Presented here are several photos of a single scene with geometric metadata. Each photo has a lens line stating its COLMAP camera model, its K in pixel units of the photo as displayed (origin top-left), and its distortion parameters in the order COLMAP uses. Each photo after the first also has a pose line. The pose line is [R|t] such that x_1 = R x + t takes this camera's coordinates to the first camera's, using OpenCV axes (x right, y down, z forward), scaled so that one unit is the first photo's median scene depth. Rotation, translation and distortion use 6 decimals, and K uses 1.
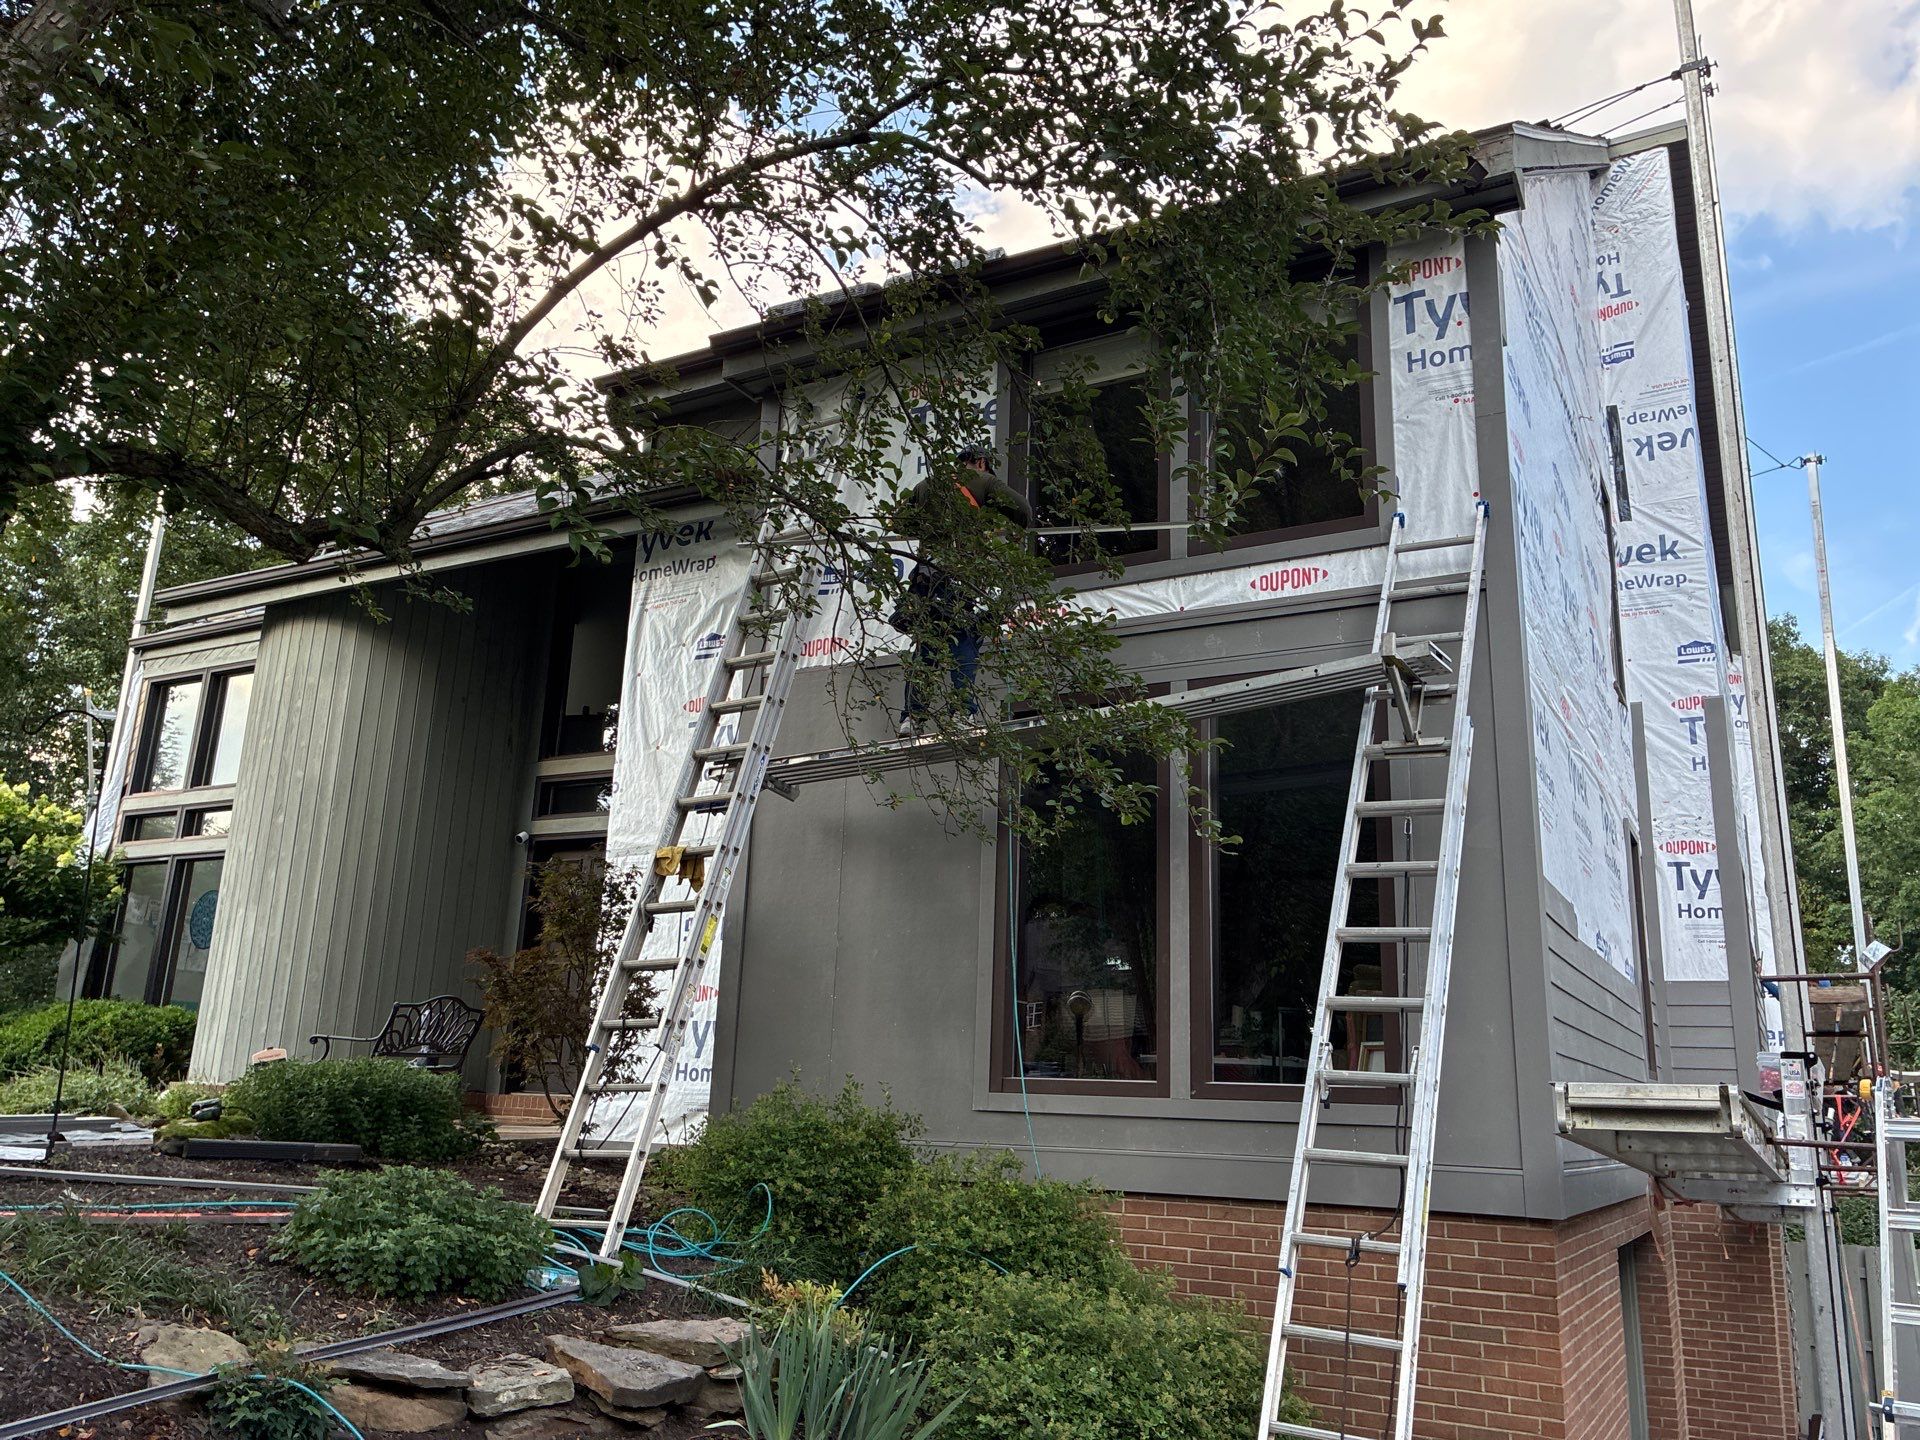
lens RADIAL K [[1455.6, 0, 955.2], [0, 1455.6, 720.2], [0, 0, 1]] dist [0.026275, -0.028086]
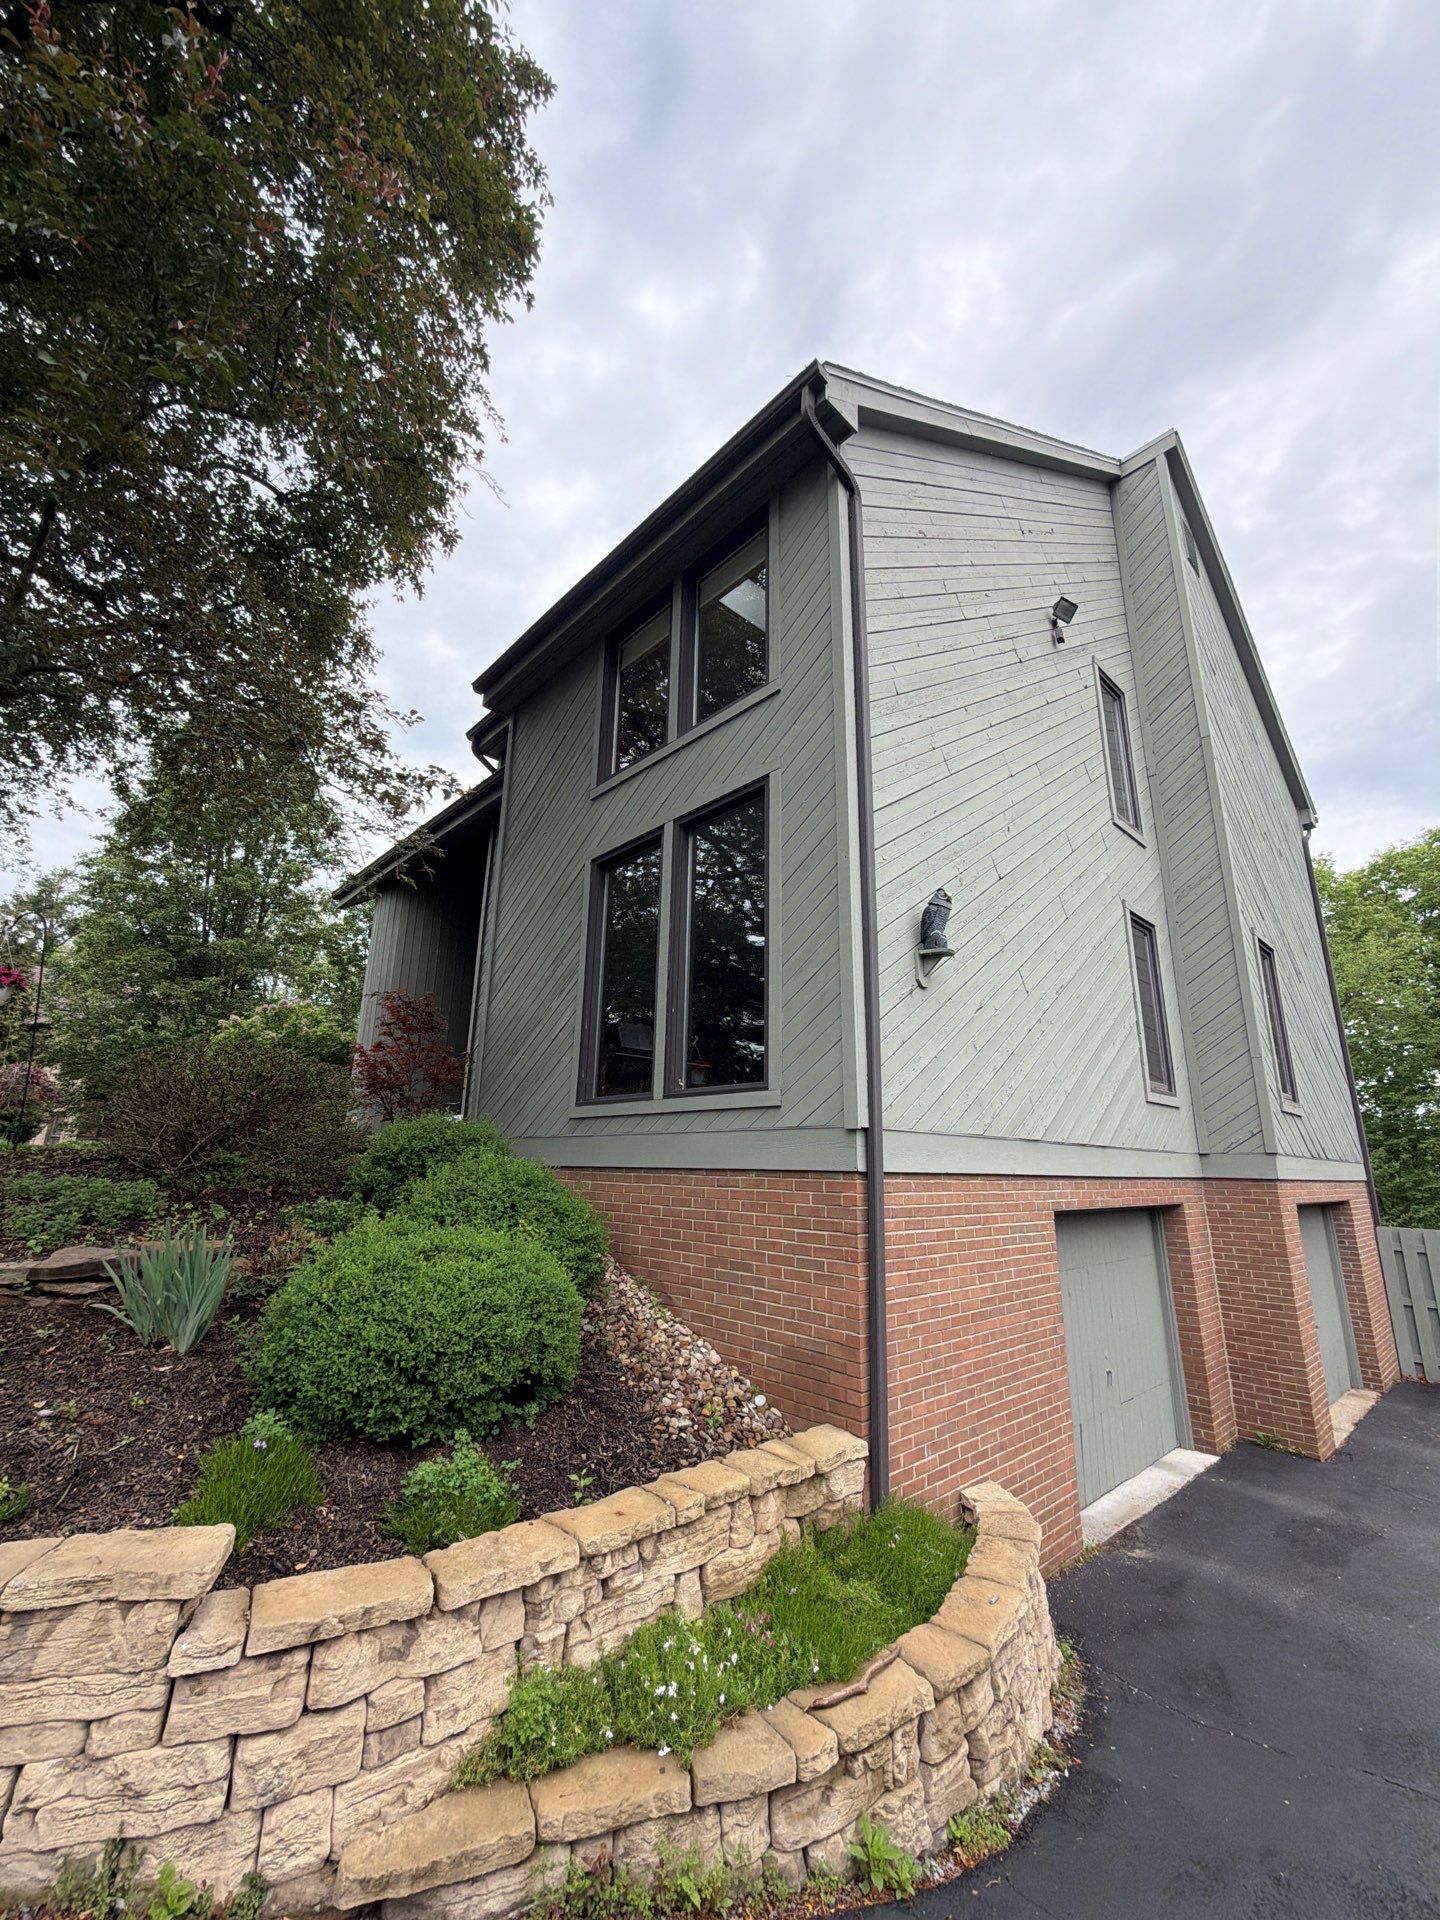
lens RADIAL K [[757.7, 0, 716.3], [0, 757.7, 956.7], [0, 0, 1]] dist [0.001712, 0.000292]
pose [[0.952024, -0.095800, -0.290643, 0.464112], [0.092270, 0.995398, -0.025857, 0.149111], [0.291782, -0.002201, 0.956482, 0.319554]]
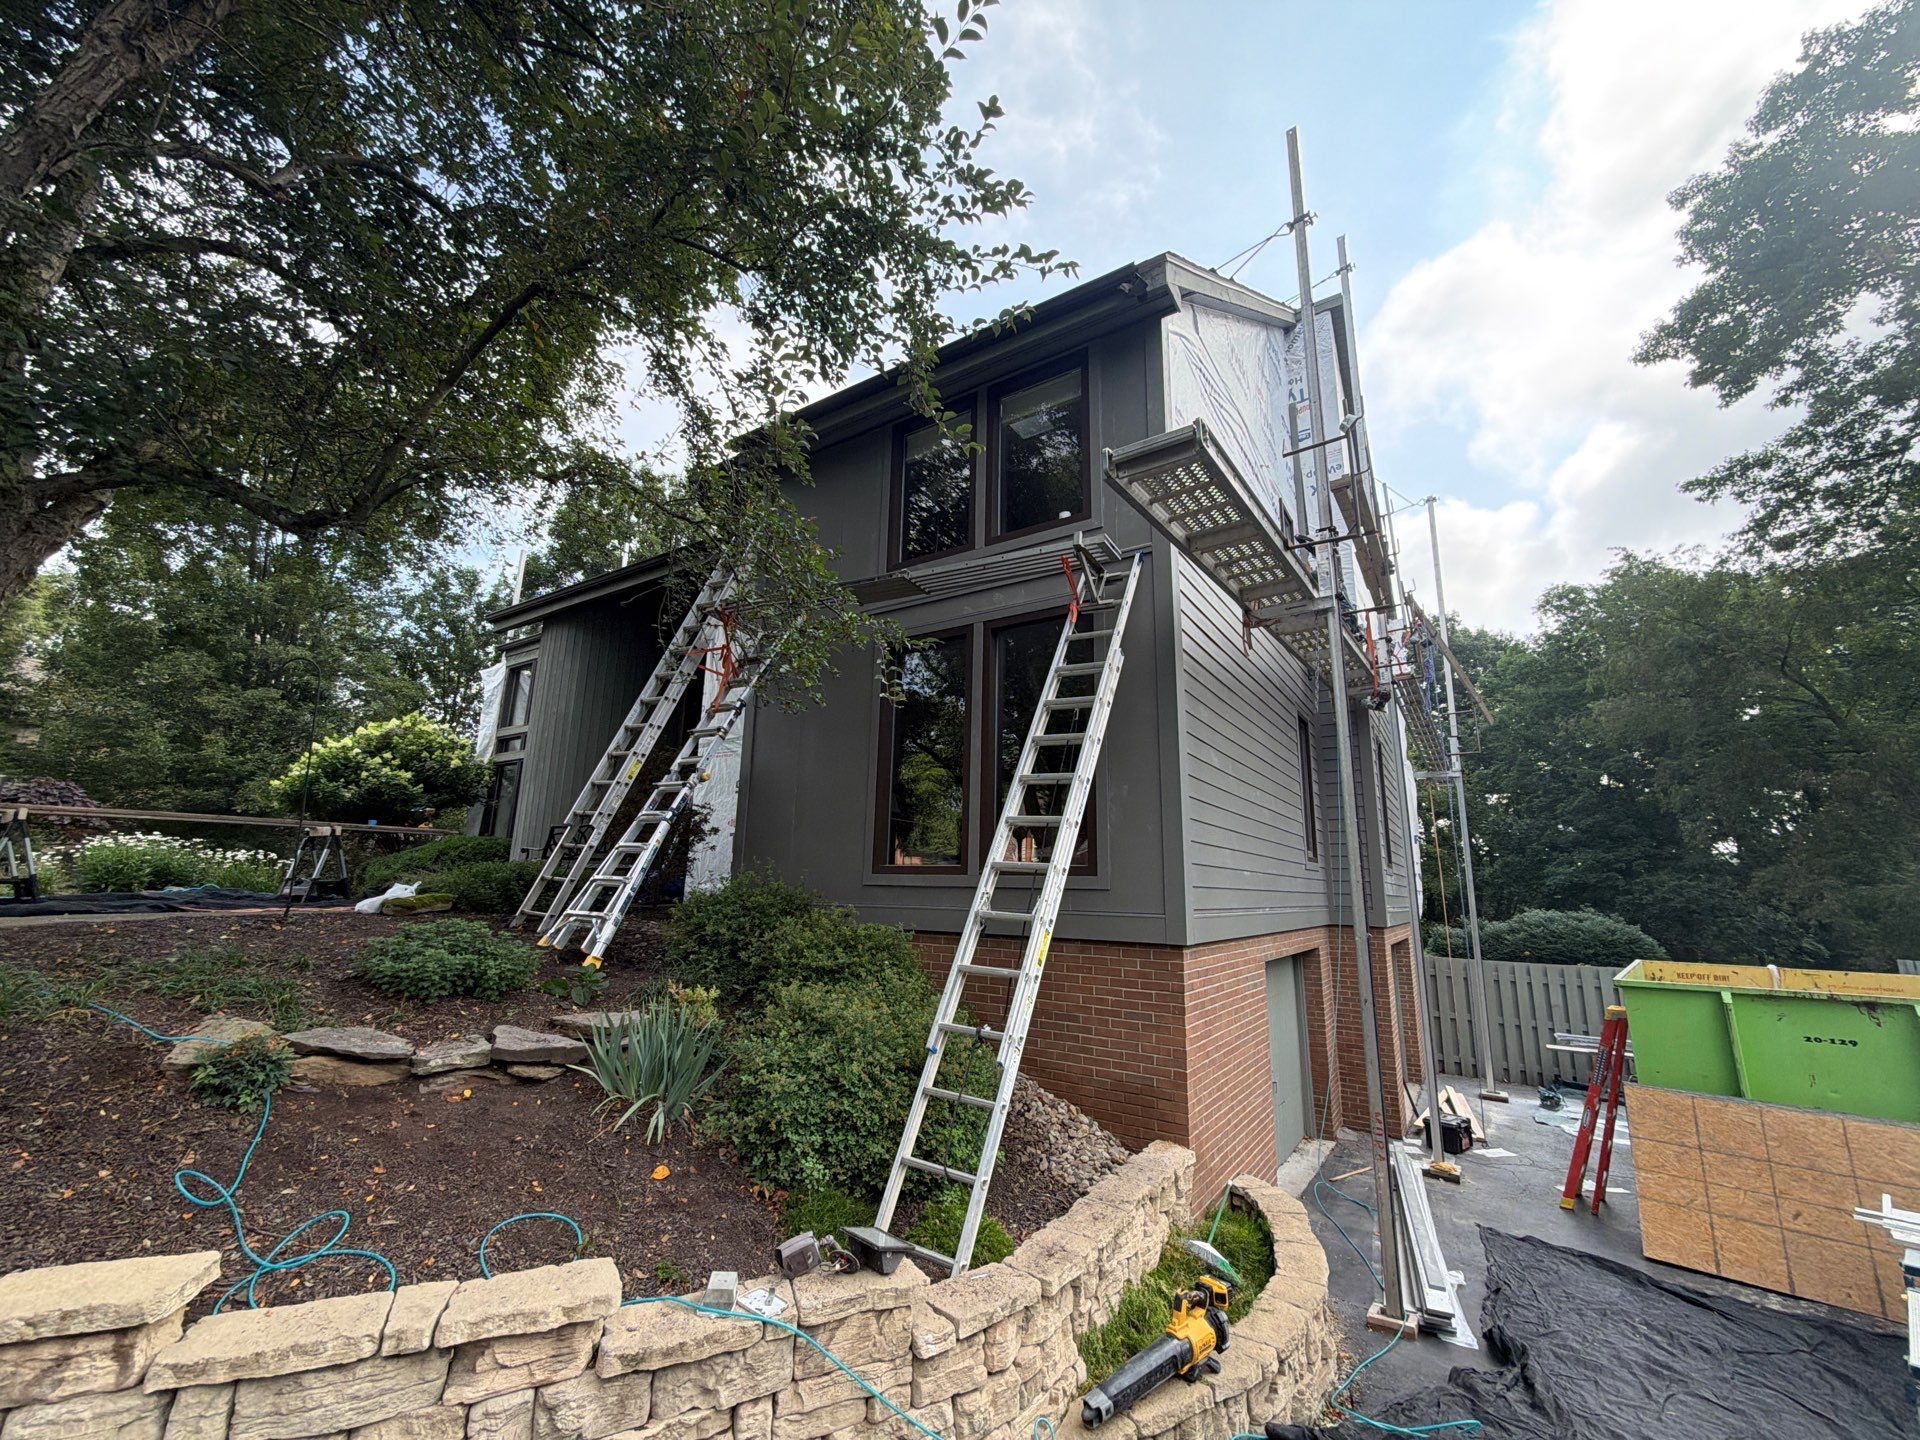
lens RADIAL K [[757.7, 0, 961.1], [0, 757.7, 723.4], [0, 0, 1]] dist [0.001712, 0.000292]
pose [[0.996827, -0.029718, -0.073839, 0.224907], [0.032773, 0.998641, 0.040515, 0.057993], [0.072535, -0.042806, 0.996447, 0.168524]]
